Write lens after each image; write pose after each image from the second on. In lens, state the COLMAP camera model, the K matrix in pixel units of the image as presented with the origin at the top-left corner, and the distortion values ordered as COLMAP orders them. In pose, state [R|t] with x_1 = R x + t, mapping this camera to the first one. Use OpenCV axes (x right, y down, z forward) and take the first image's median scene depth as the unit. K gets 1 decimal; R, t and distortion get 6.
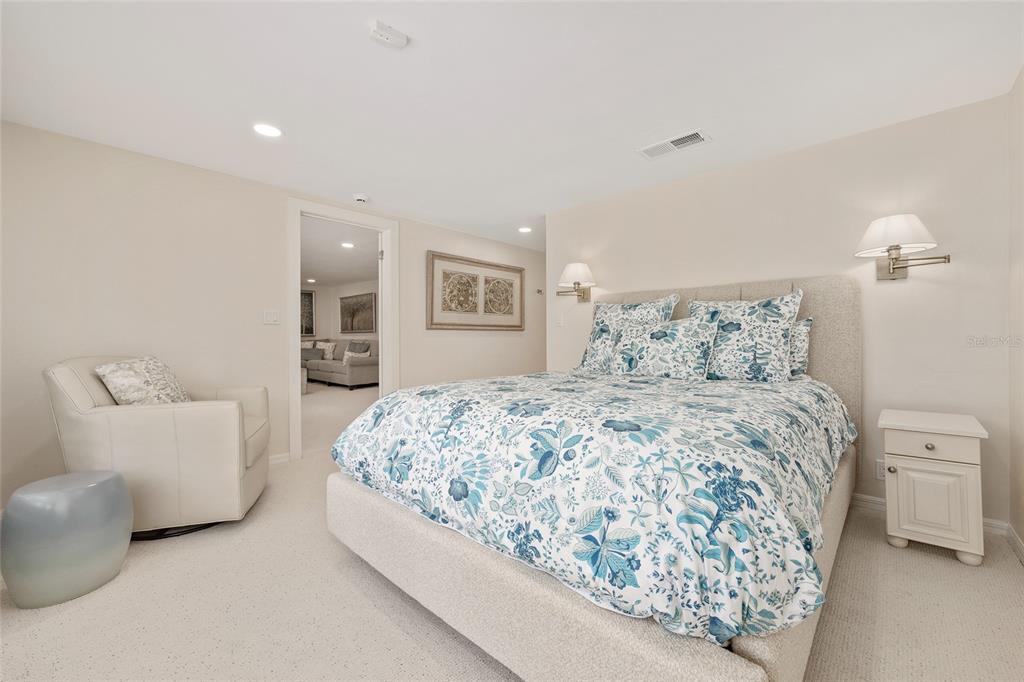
lens RADIAL K [[416.7, 0, 513.2], [0, 416.7, 339.3], [0, 0, 1]] dist [-0.001757, 0.000077]
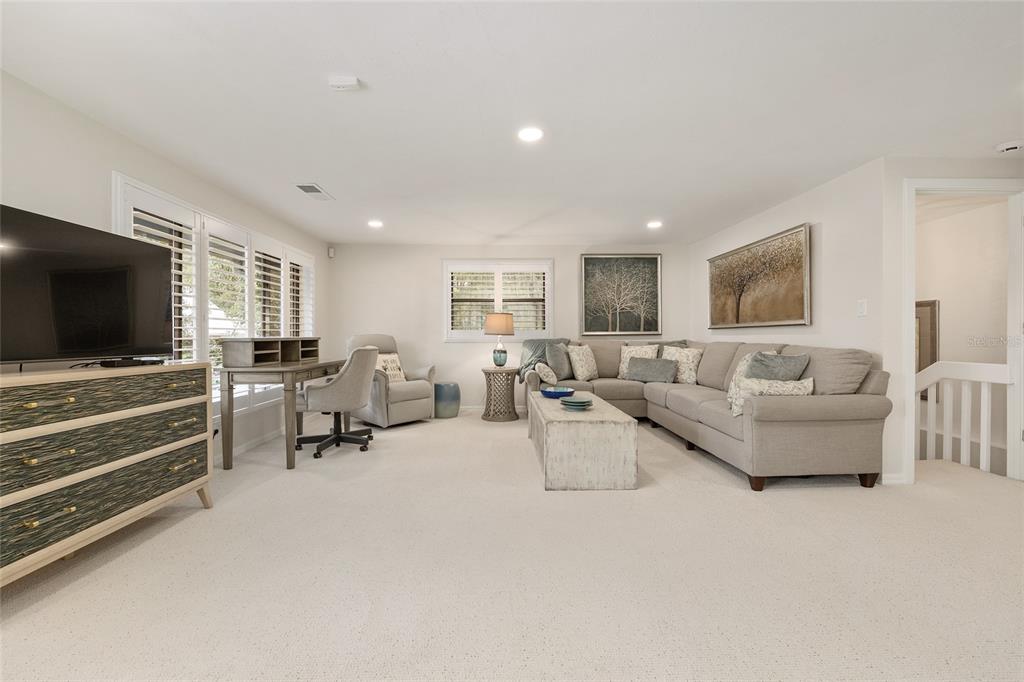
lens RADIAL K [[416.7, 0, 509.4], [0, 416.7, 340.7], [0, 0, 1]] dist [-0.001757, 0.000077]
pose [[0.695894, 0.011608, -0.718051, -0.240100], [-0.011582, 0.999921, 0.004940, -0.000778], [0.718051, 0.004879, 0.695973, 0.516202]]
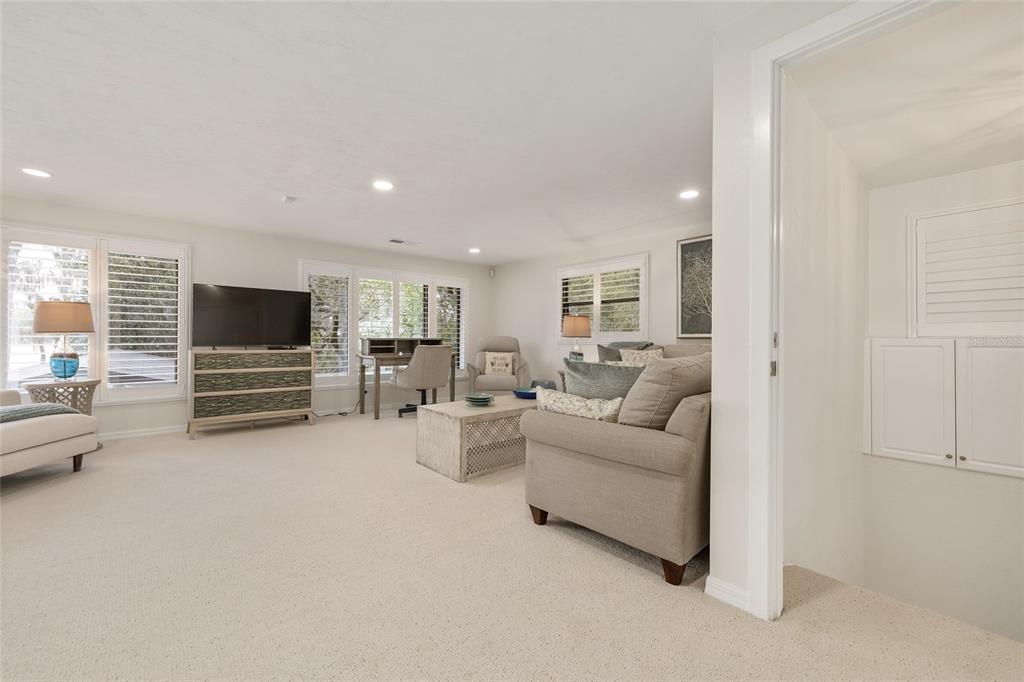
lens RADIAL K [[416.7, 0, 504.4], [0, 416.7, 338.6], [0, 0, 1]] dist [-0.001757, 0.000077]
pose [[-0.114380, 0.005186, -0.993424, -0.084682], [-0.019840, 0.999775, 0.007504, -0.005816], [0.993239, 0.020568, -0.114251, 0.848935]]
